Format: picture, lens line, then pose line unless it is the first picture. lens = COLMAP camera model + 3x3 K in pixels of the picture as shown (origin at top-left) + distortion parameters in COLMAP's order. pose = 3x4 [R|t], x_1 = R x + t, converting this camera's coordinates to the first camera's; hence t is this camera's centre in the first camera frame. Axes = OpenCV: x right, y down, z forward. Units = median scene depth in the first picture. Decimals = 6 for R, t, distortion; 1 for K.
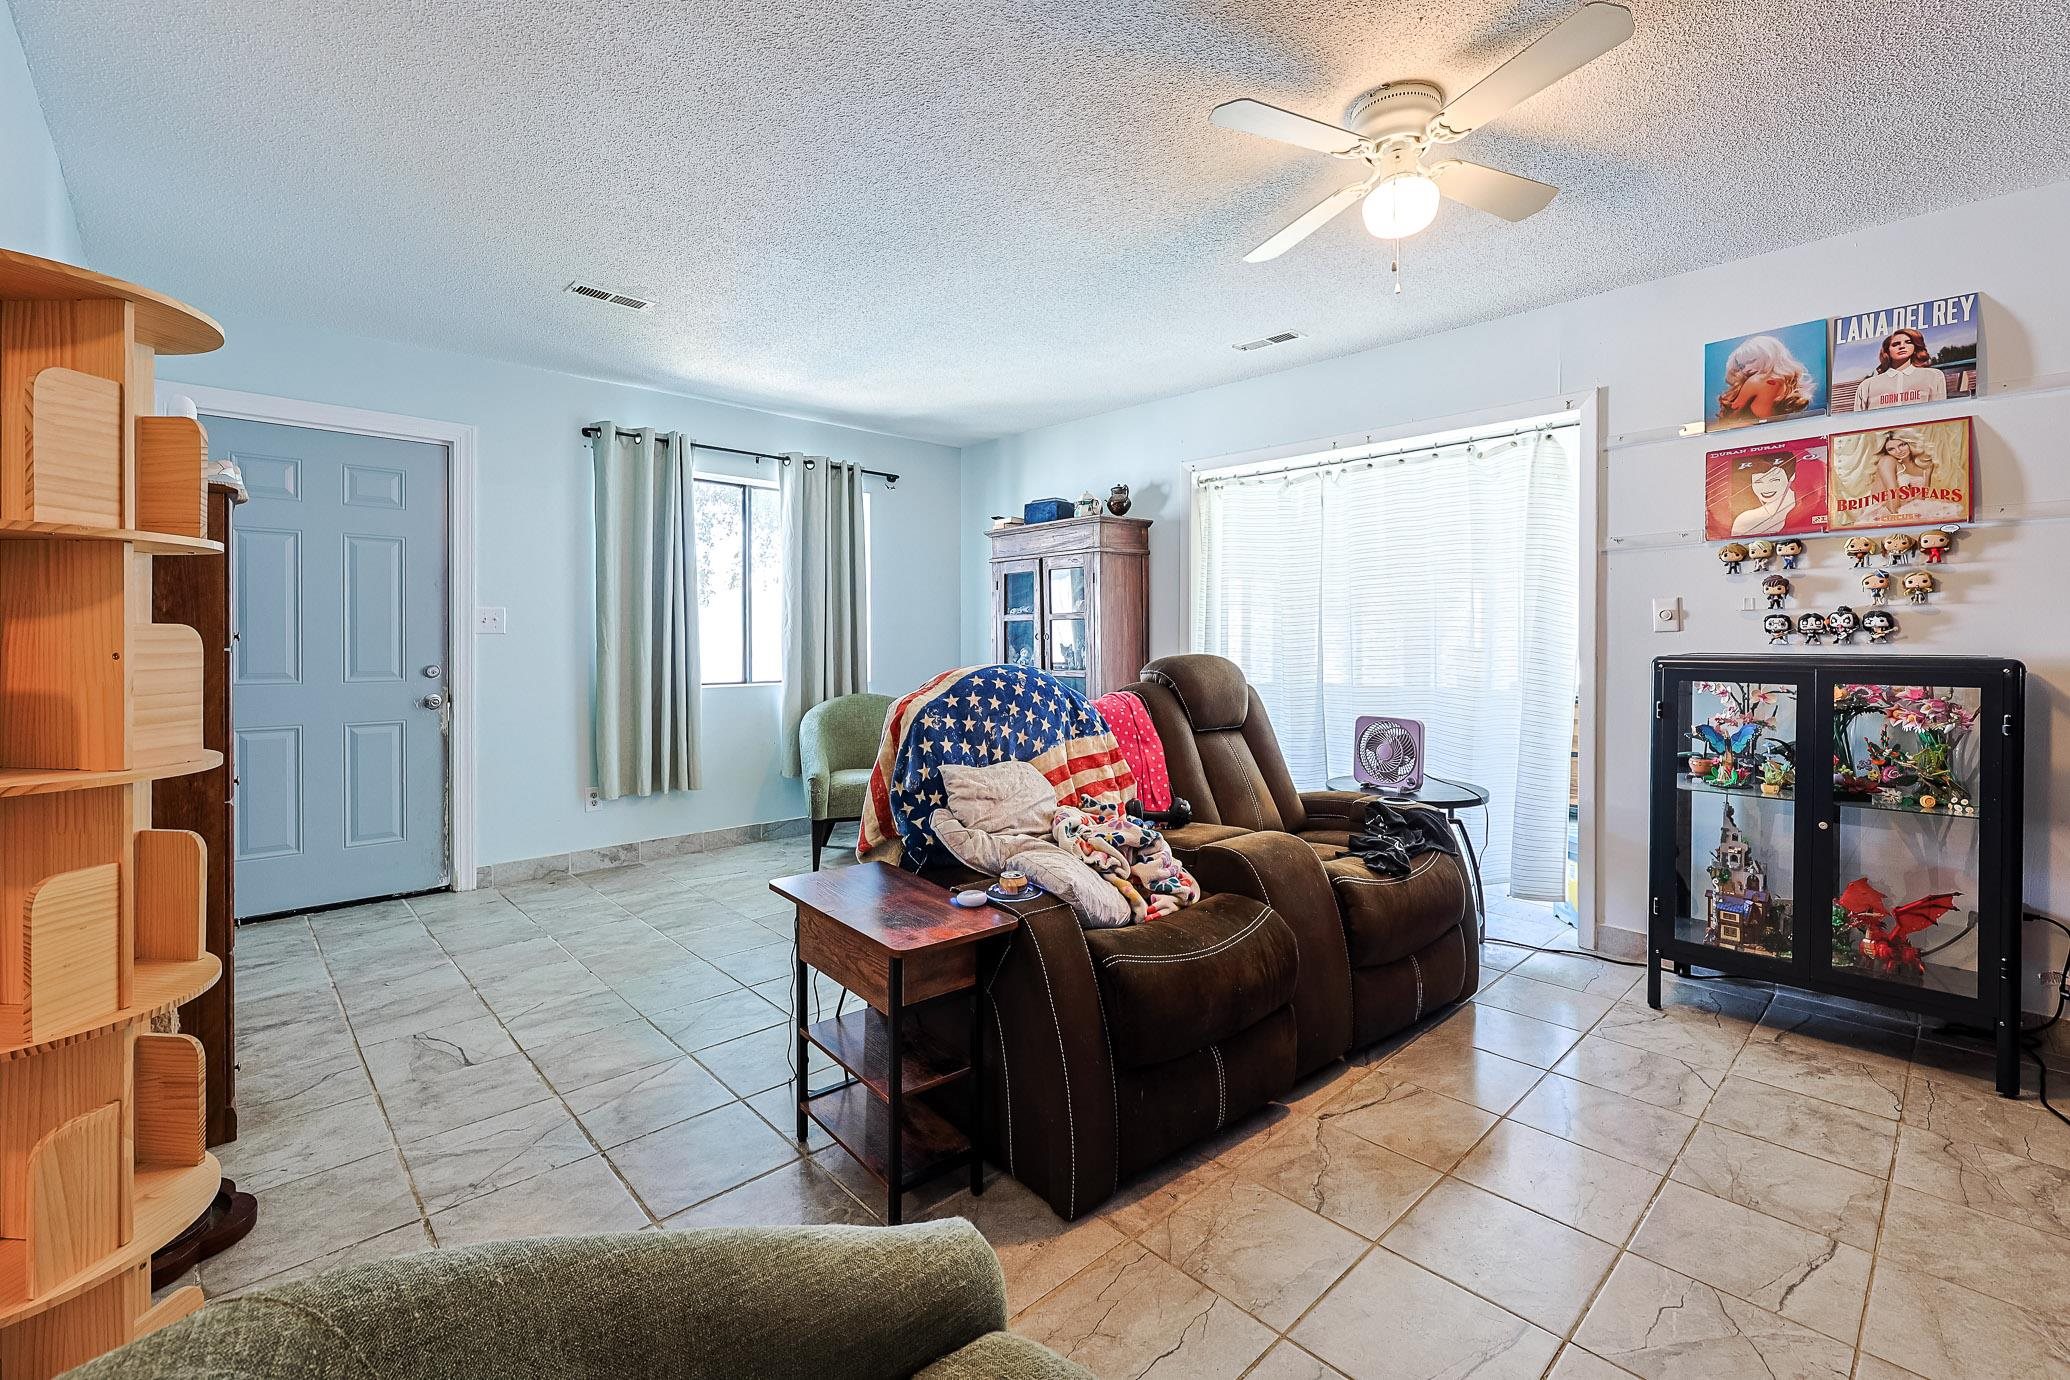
lens RADIAL K [[881.1, 0, 1054.4], [0, 881.1, 647.7], [0, 0, 1]] dist [-0.001549, -0.000764]
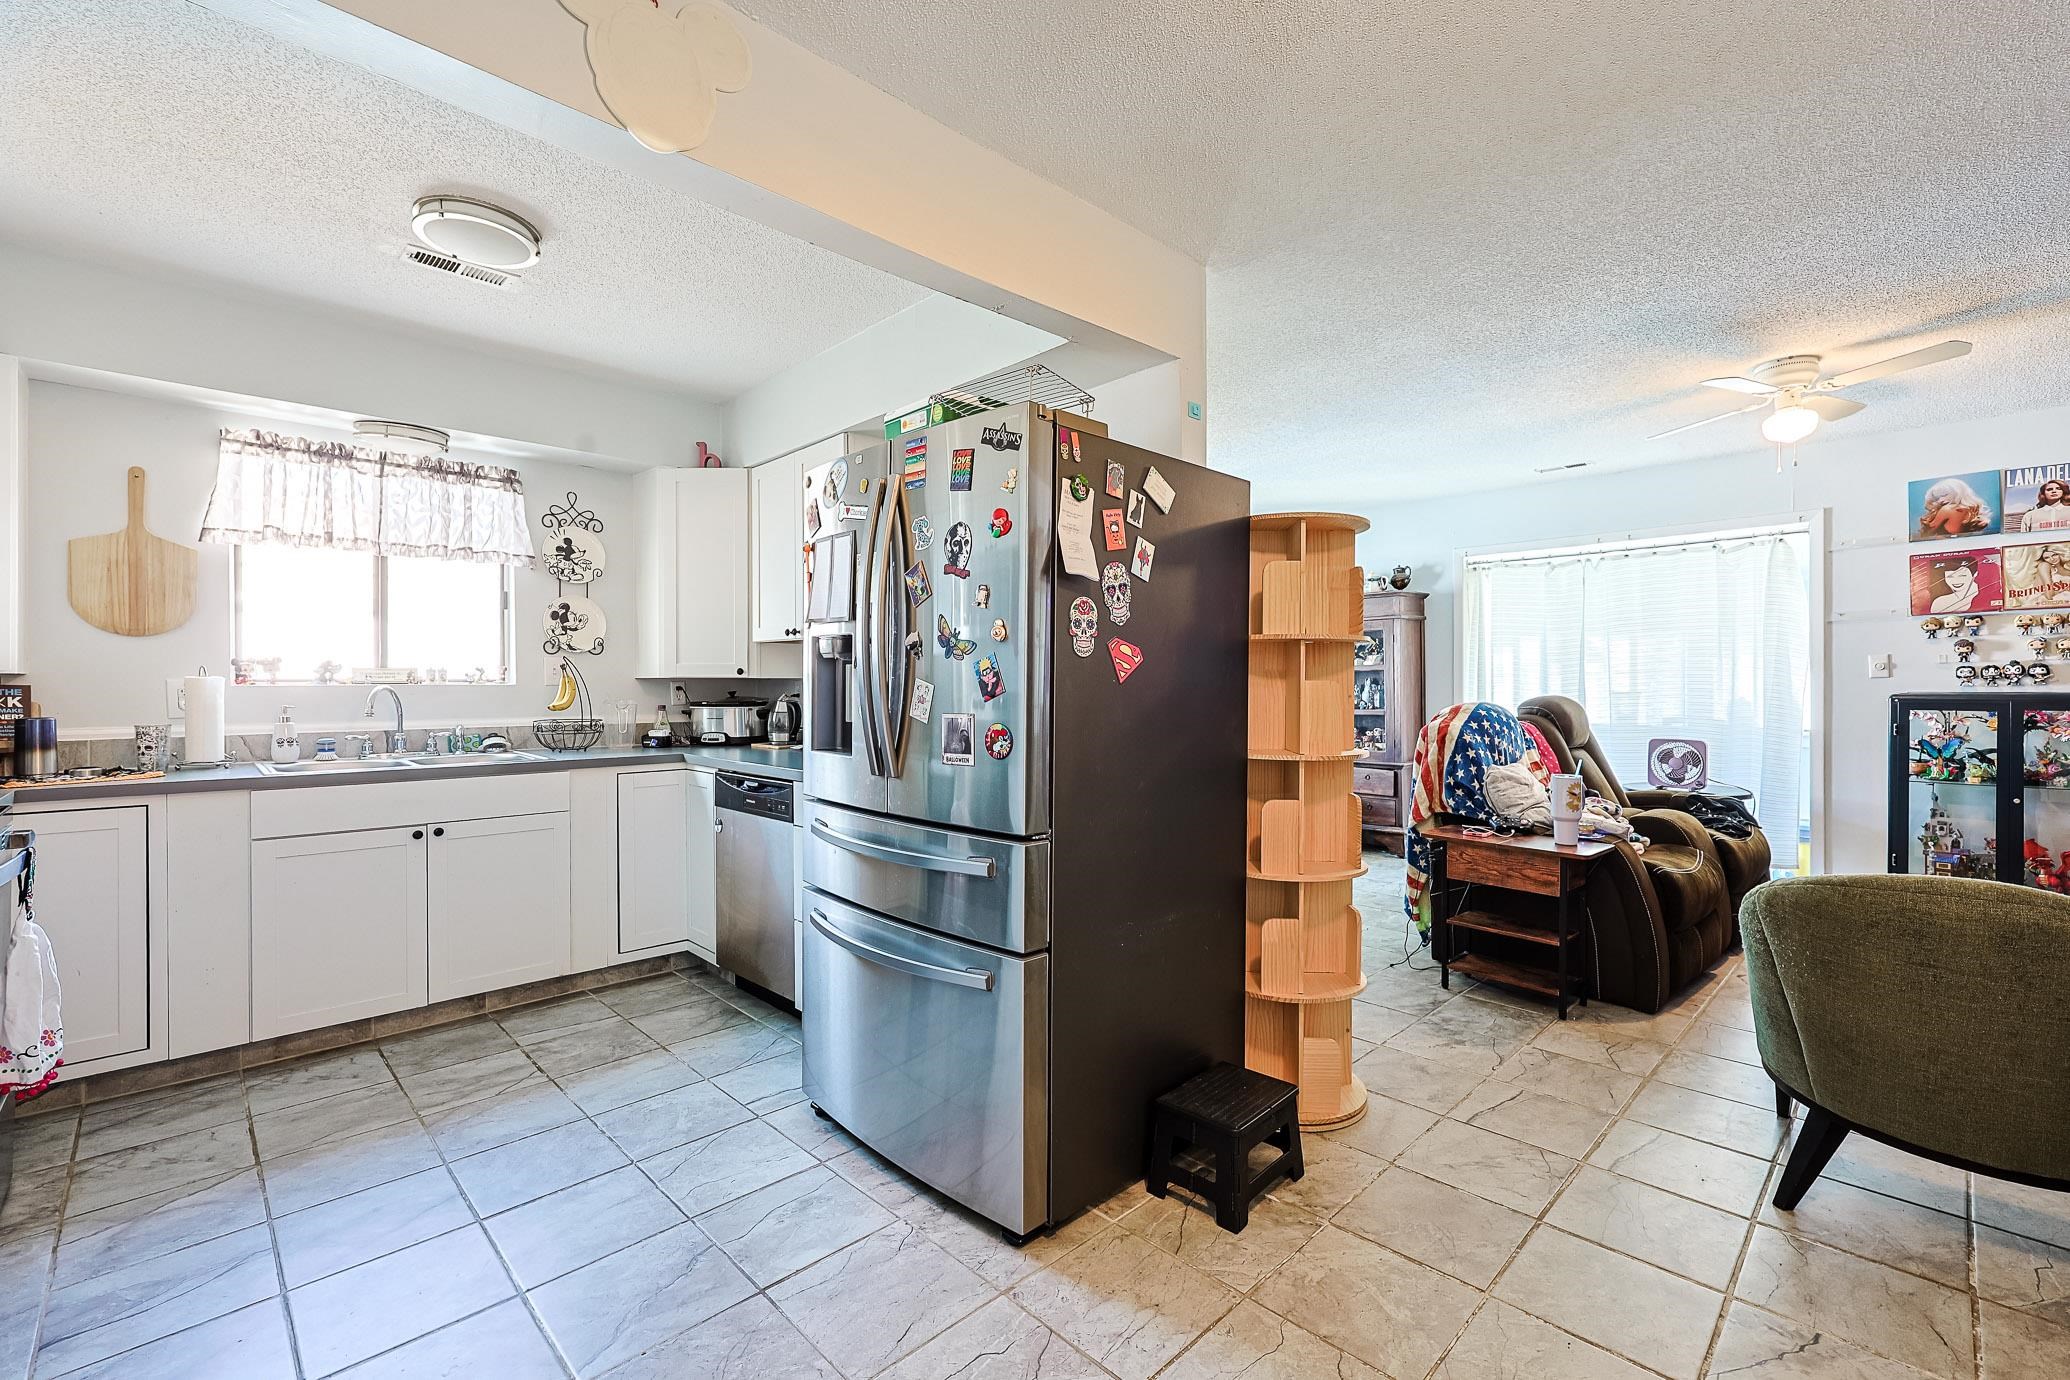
lens RADIAL K [[881.1, 0, 1050.5], [0, 881.1, 689.5], [0, 0, 1]] dist [-0.001549, -0.000764]
pose [[0.999888, -0.006522, 0.013496, -0.766985], [0.006579, 0.999970, -0.004167, -0.001327], [-0.013469, 0.004255, 0.999900, -0.480502]]
